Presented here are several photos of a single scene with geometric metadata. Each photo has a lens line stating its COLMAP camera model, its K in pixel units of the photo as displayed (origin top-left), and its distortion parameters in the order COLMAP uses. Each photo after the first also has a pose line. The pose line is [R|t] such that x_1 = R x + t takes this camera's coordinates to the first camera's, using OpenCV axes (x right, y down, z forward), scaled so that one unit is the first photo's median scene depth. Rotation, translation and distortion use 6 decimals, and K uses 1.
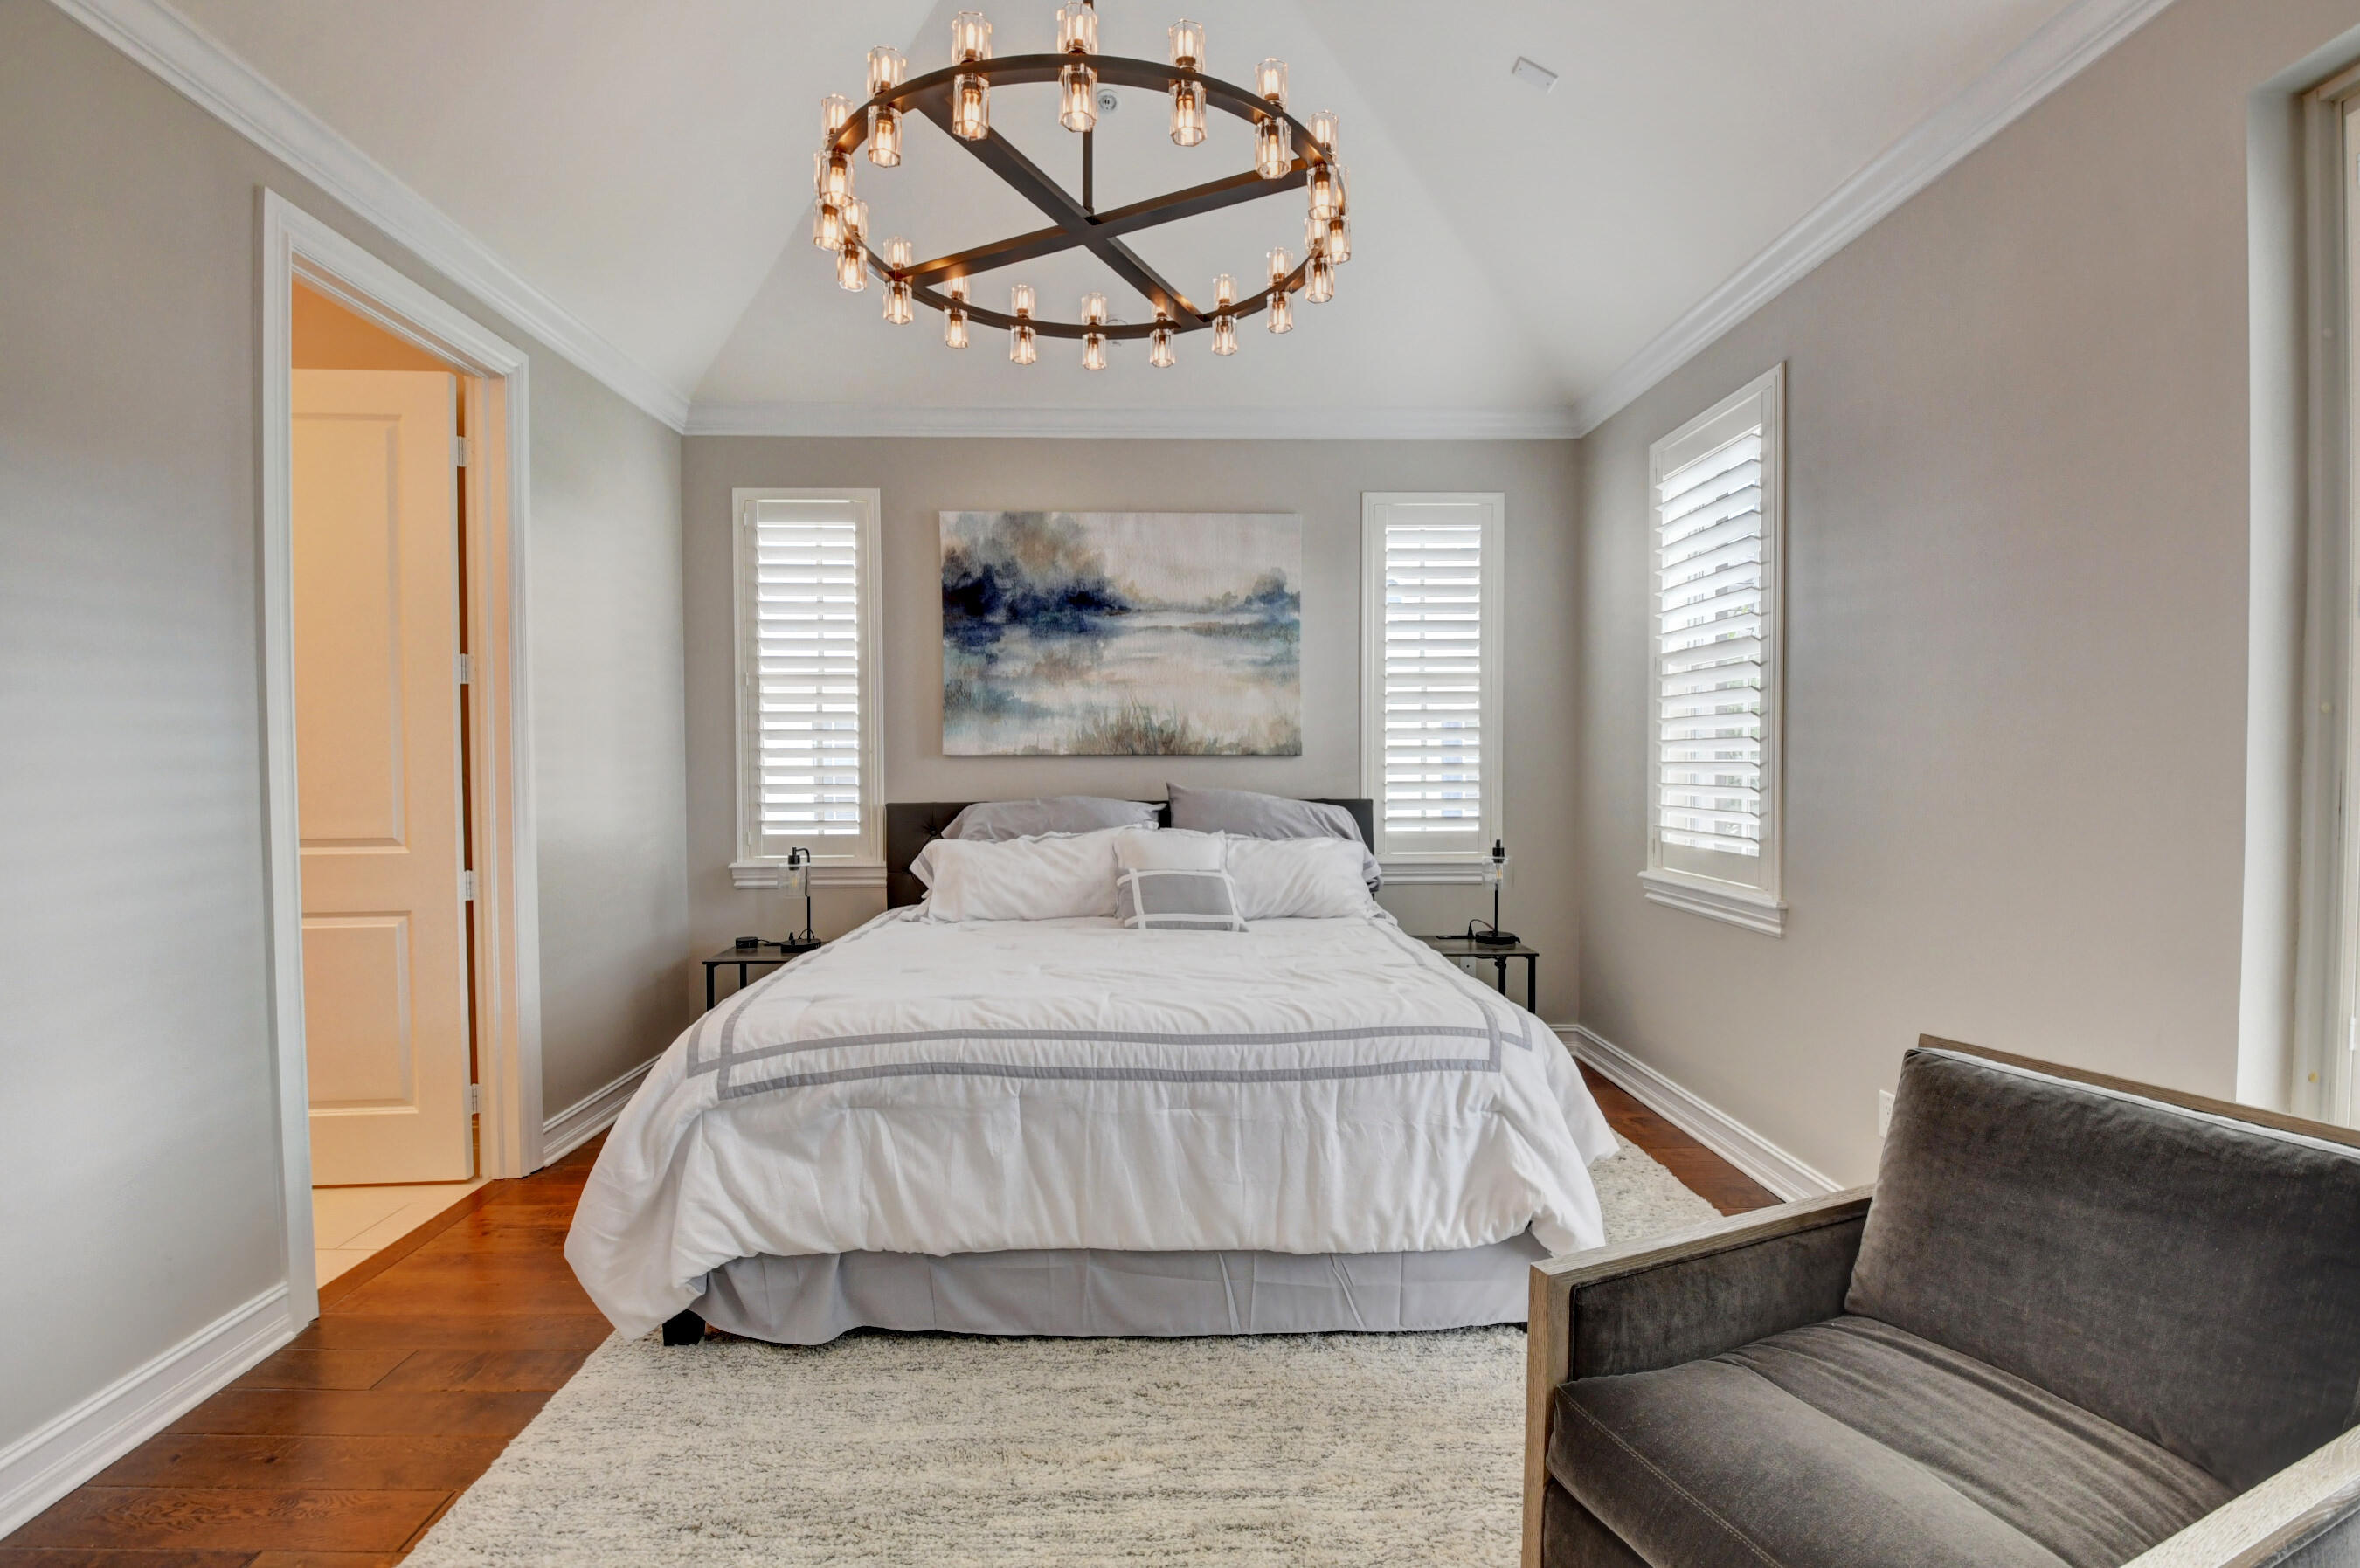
lens RADIAL K [[1012.1, 0, 1176.0], [0, 1012.1, 798.3], [0, 0, 1]] dist [0.016411, -0.031735]
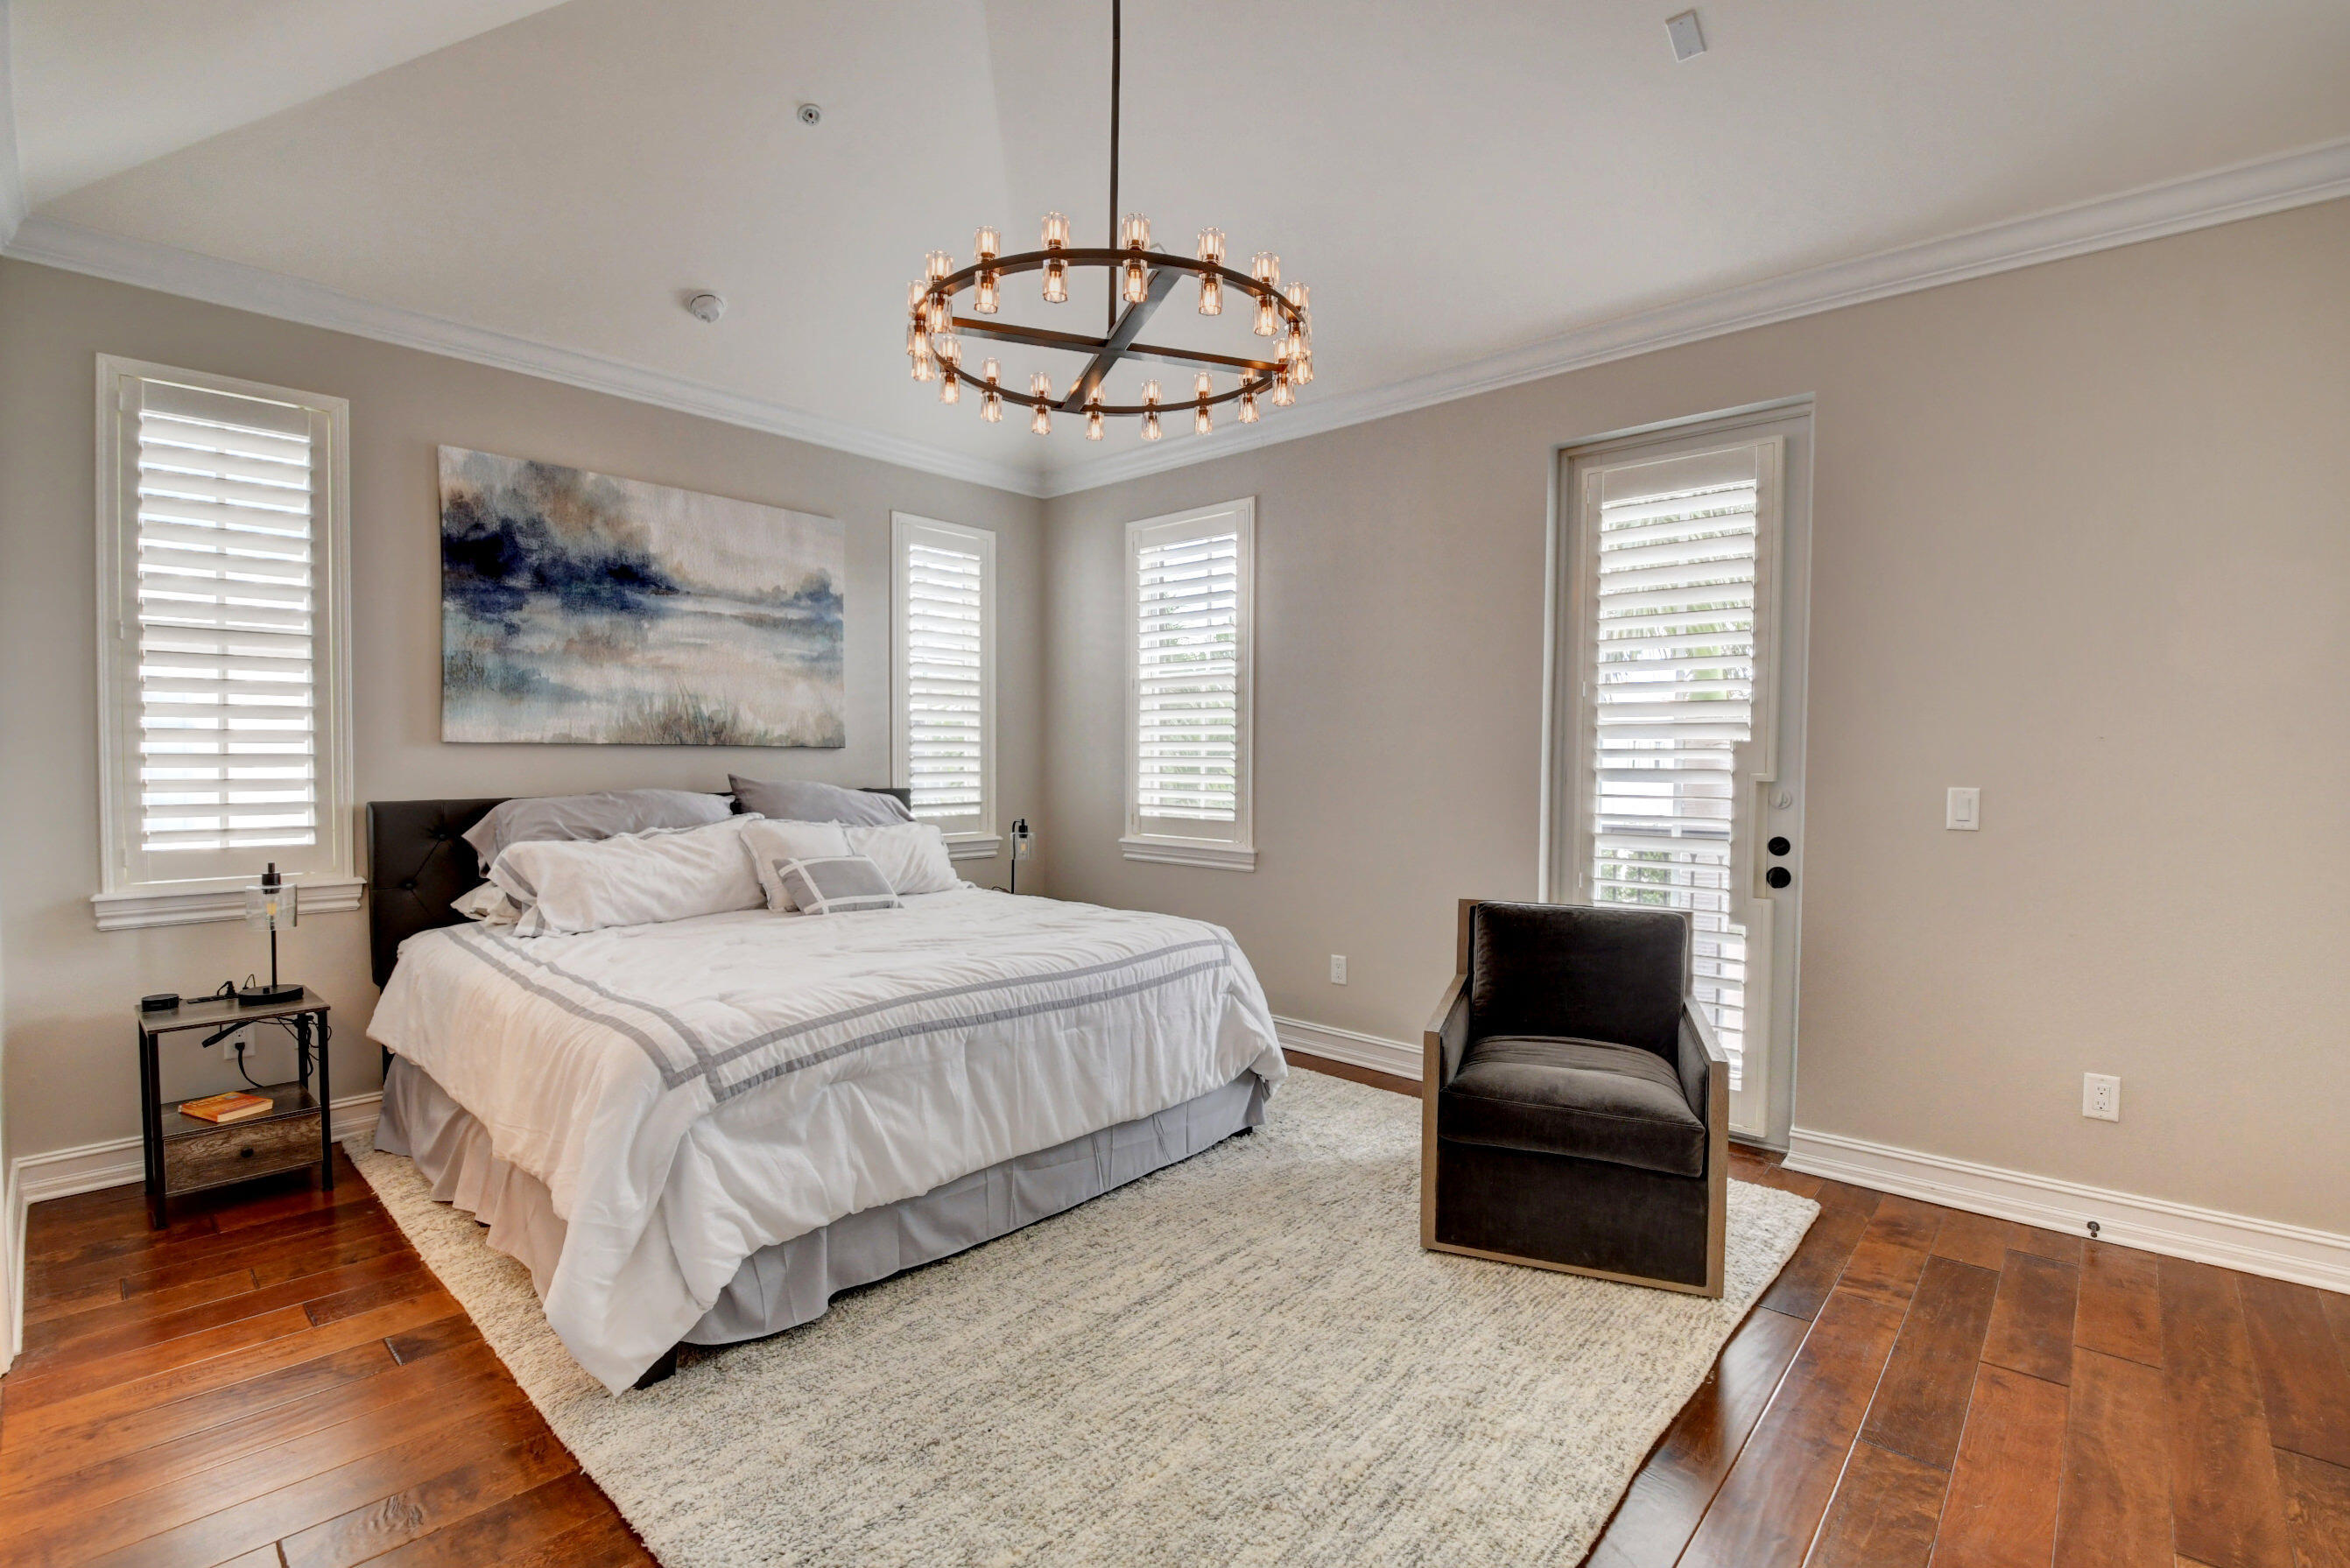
lens RADIAL K [[1032.2, 0, 1174.8], [0, 1032.2, 787.6], [0, 0, 1]] dist [0.003180, -0.022768]
pose [[0.691120, -0.012982, 0.722623, -0.424480], [0.015662, 0.999873, 0.002983, 0.000991], [-0.722570, 0.009256, 0.691236, 0.003258]]
